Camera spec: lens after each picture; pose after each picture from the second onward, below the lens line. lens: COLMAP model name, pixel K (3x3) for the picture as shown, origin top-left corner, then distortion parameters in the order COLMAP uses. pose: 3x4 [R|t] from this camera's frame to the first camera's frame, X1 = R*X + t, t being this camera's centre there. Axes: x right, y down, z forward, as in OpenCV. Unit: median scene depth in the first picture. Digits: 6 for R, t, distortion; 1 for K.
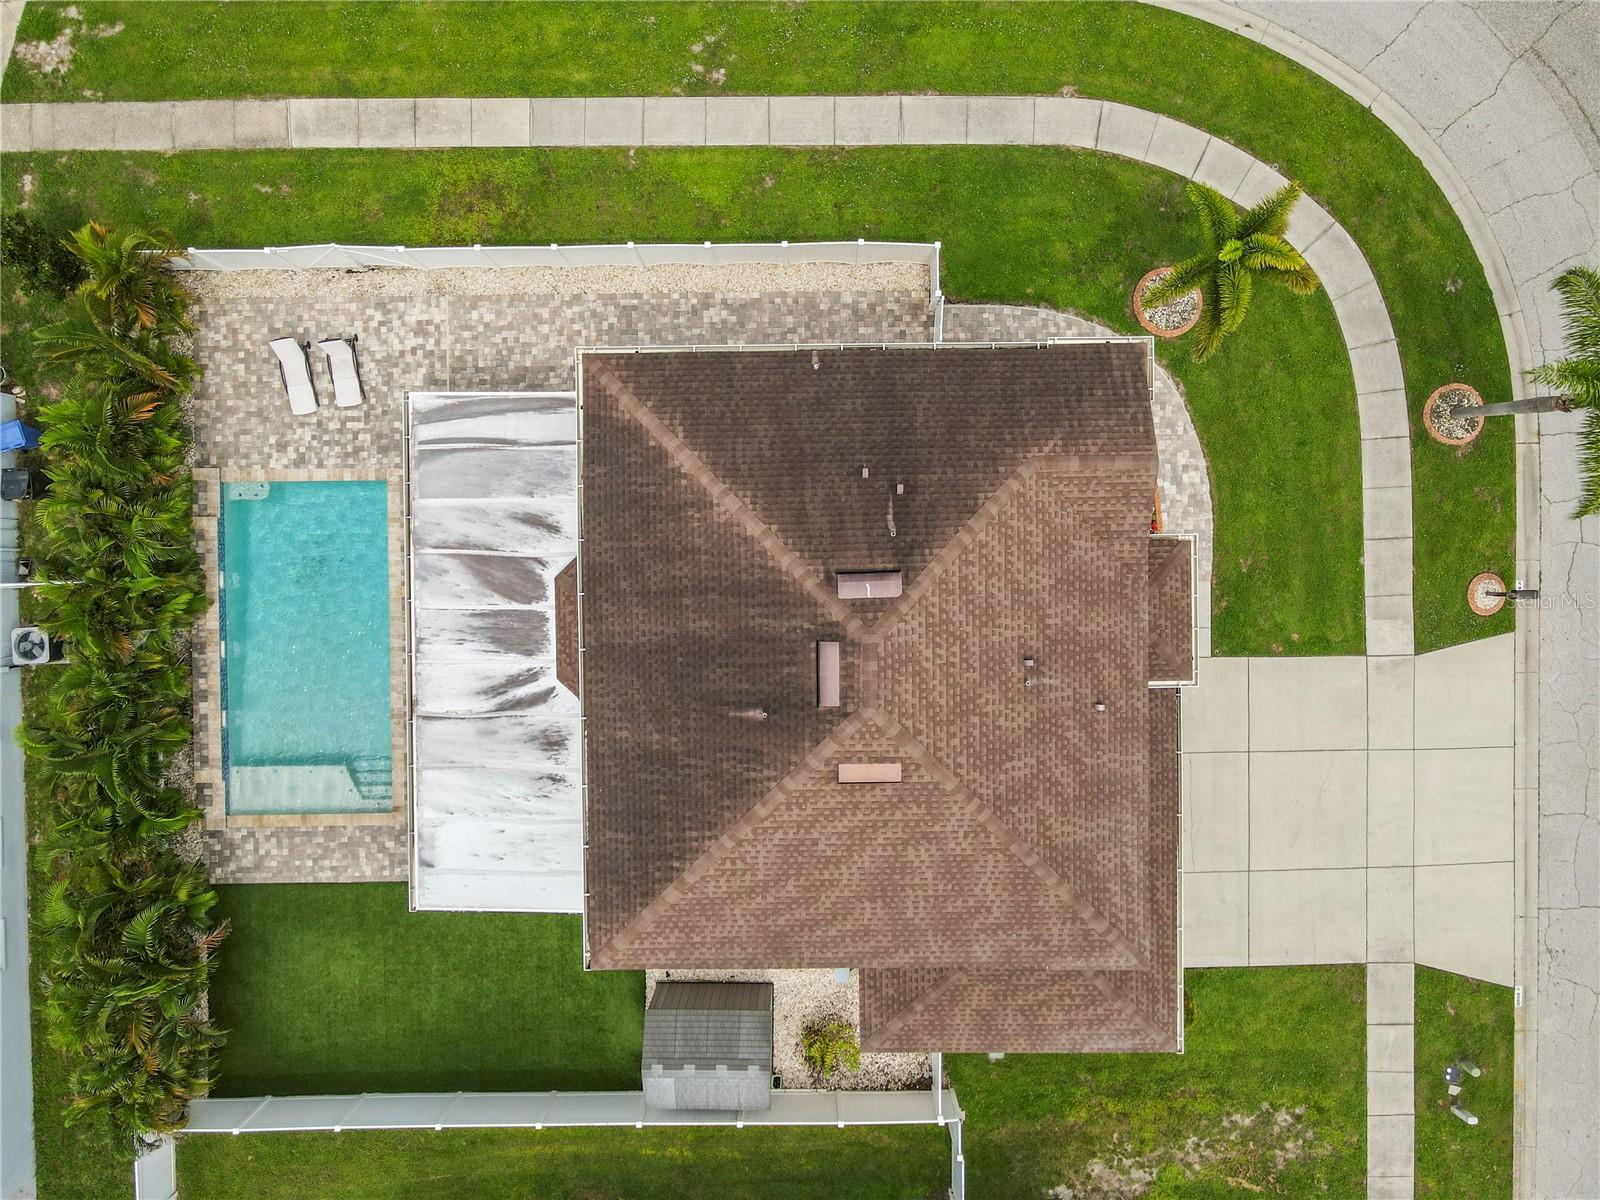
lens RADIAL K [[1176.8, 0, 808.0], [0, 1176.8, 590.1], [0, 0, 1]] dist [0.004331, 0.027678]
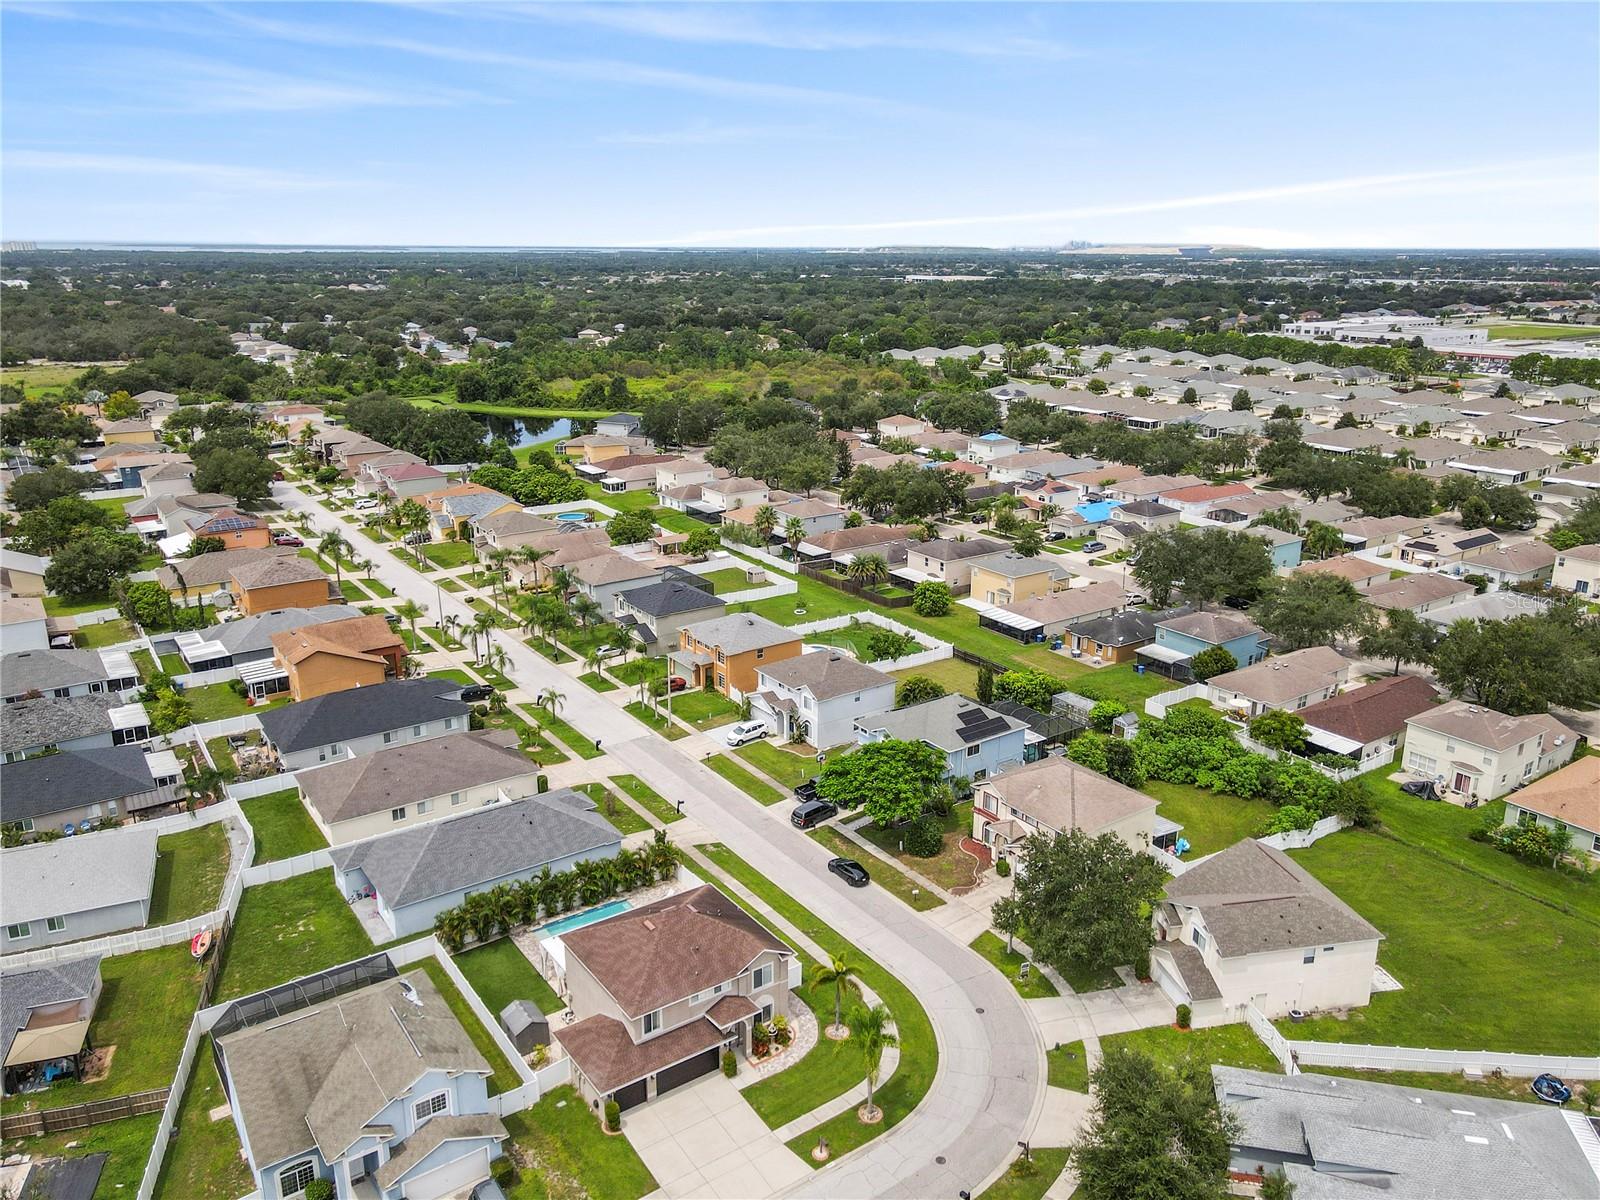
lens RADIAL K [[1192.4, 0, 807.2], [0, 1192.4, 591.7], [0, 0, 1]] dist [-0.008179, 0.052988]
pose [[0.571653, 0.245362, -0.782950, 2.222306], [-0.820011, 0.138063, -0.555446, 1.241998], [-0.028189, 0.959550, 0.280124, -0.795094]]
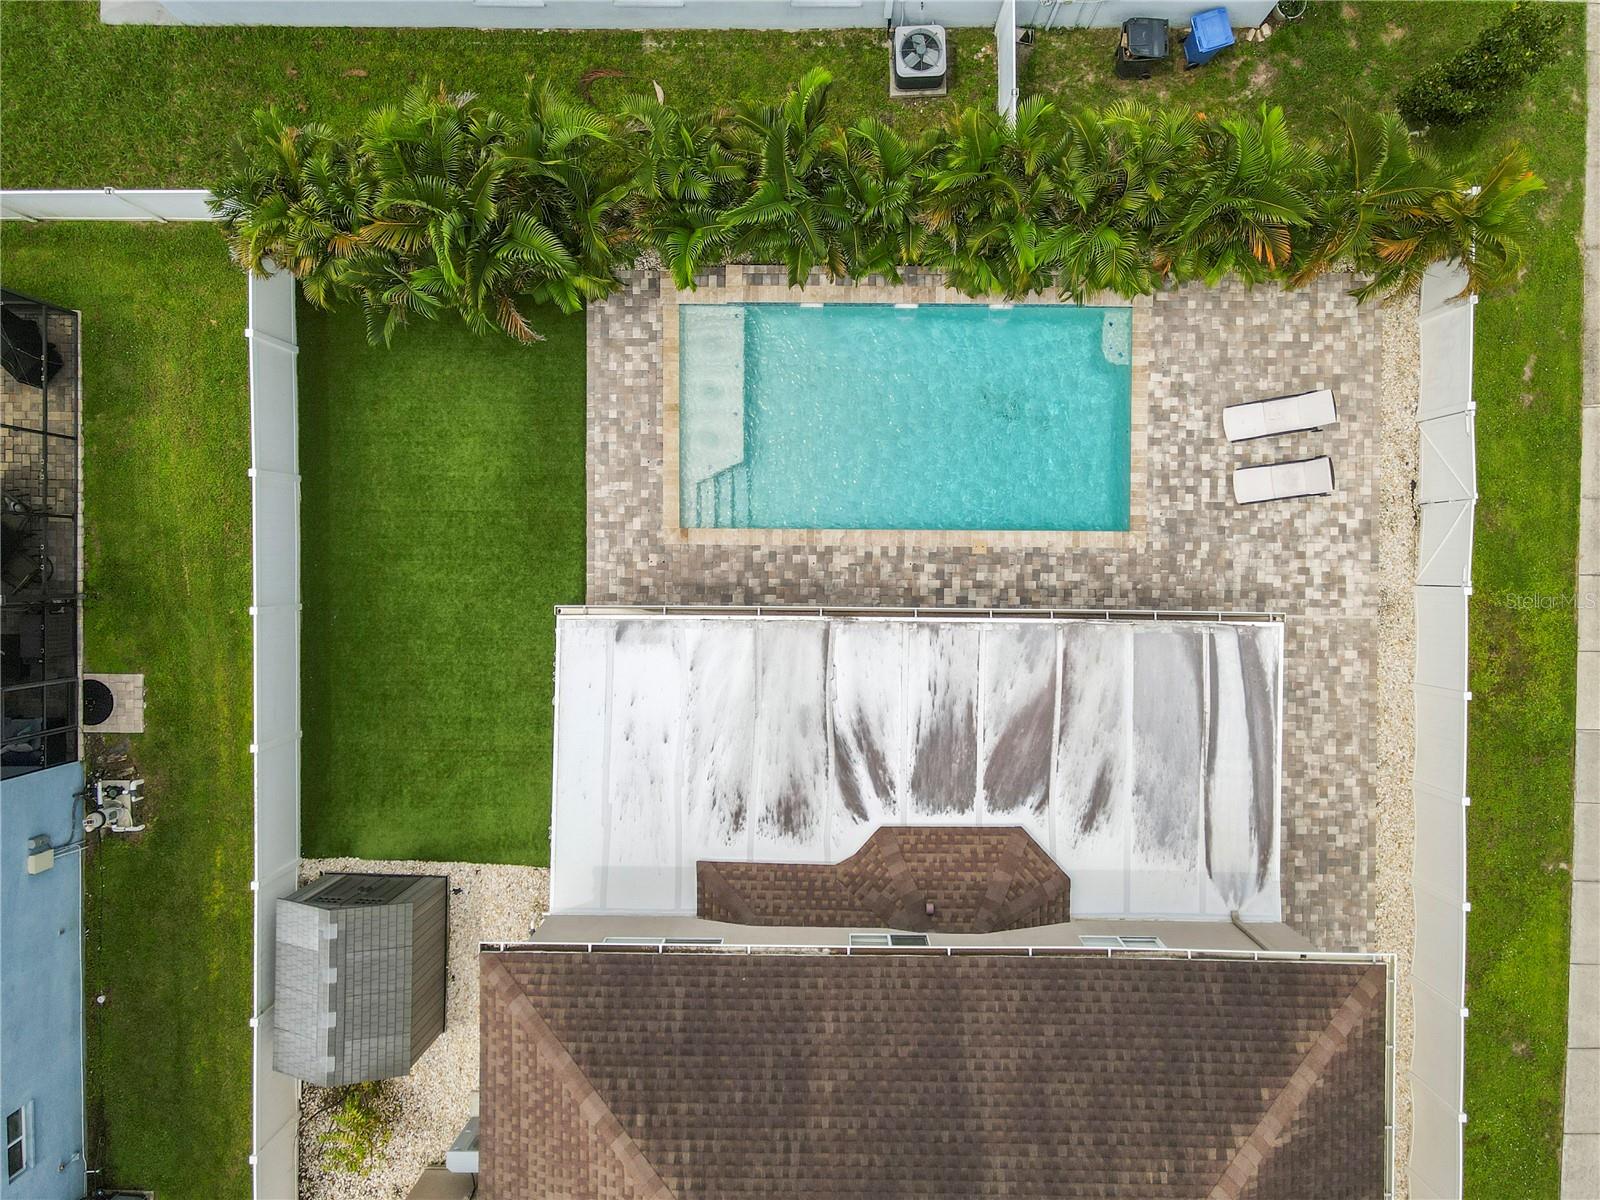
lens RADIAL K [[1176.8, 0, 808.0], [0, 1176.8, 590.1], [0, 0, 1]] dist [0.004331, 0.027678]
pose [[-0.015604, 0.999399, 0.030958, -0.340068], [-0.999859, -0.015401, -0.006759, 0.113430], [-0.006278, -0.031059, 0.999498, 0.260773]]
